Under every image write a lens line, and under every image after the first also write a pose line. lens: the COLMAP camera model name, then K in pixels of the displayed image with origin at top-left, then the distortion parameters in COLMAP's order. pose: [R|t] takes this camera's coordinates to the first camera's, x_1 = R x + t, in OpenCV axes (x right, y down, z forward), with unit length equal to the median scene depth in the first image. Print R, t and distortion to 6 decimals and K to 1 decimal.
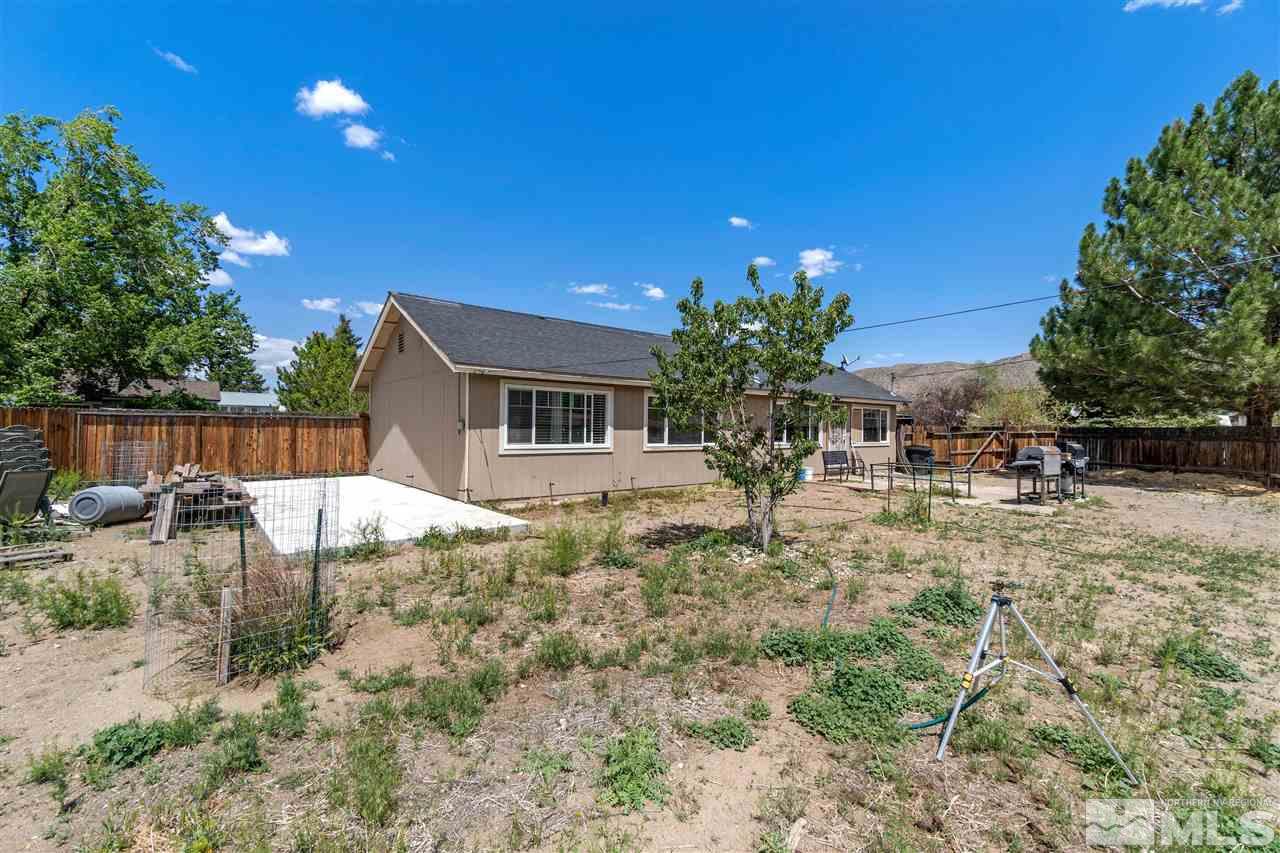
lens RADIAL K [[543.7, 0, 640.0], [0, 543.7, 426.5], [0, 0, 1]] dist [-0.001167, -0.000030]
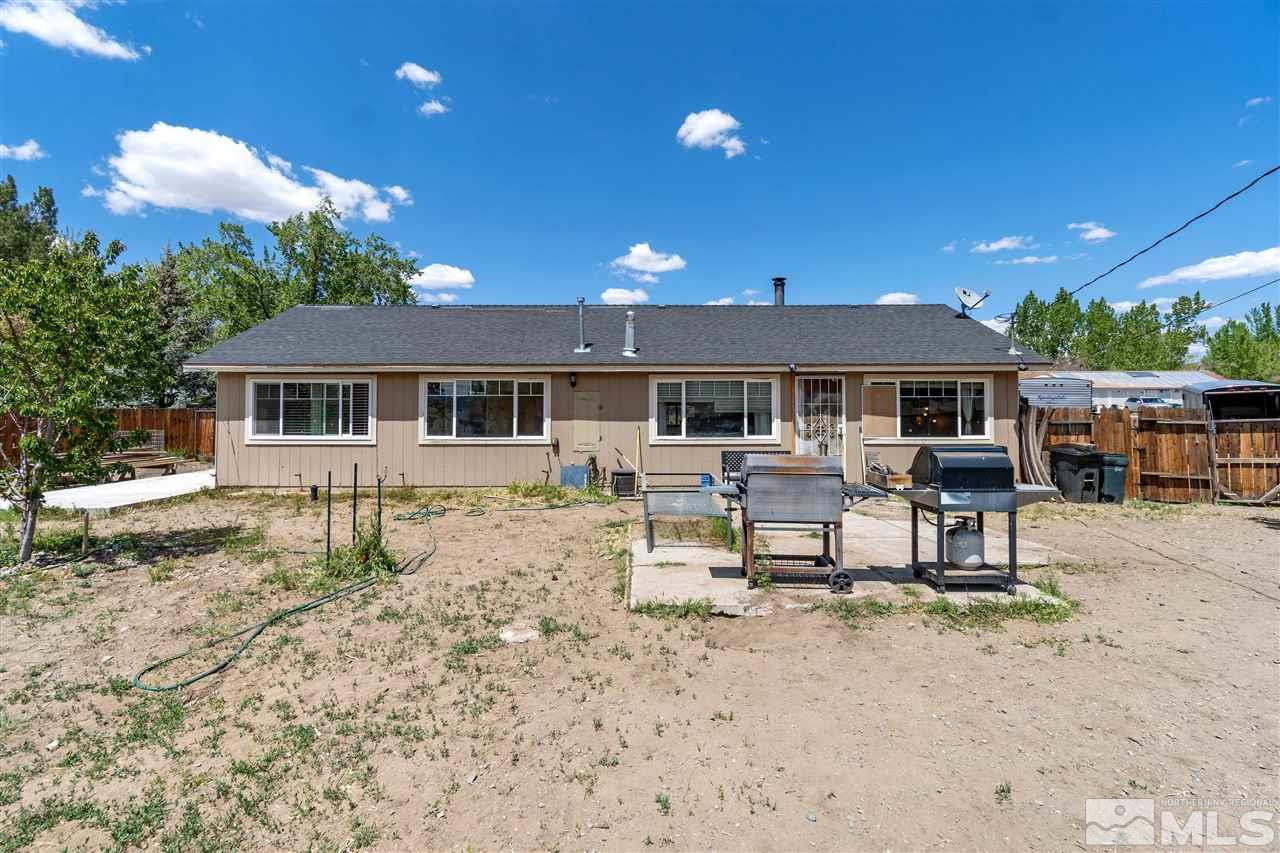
lens RADIAL K [[565.8, 0, 638.5], [0, 565.8, 414.6], [0, 0, 1]] dist [-0.002442, 0.000041]
pose [[0.781965, -0.012934, -0.623188, 0.908826], [0.011234, 0.999915, -0.006656, 0.007254], [0.623221, -0.001796, 0.782043, 0.525136]]
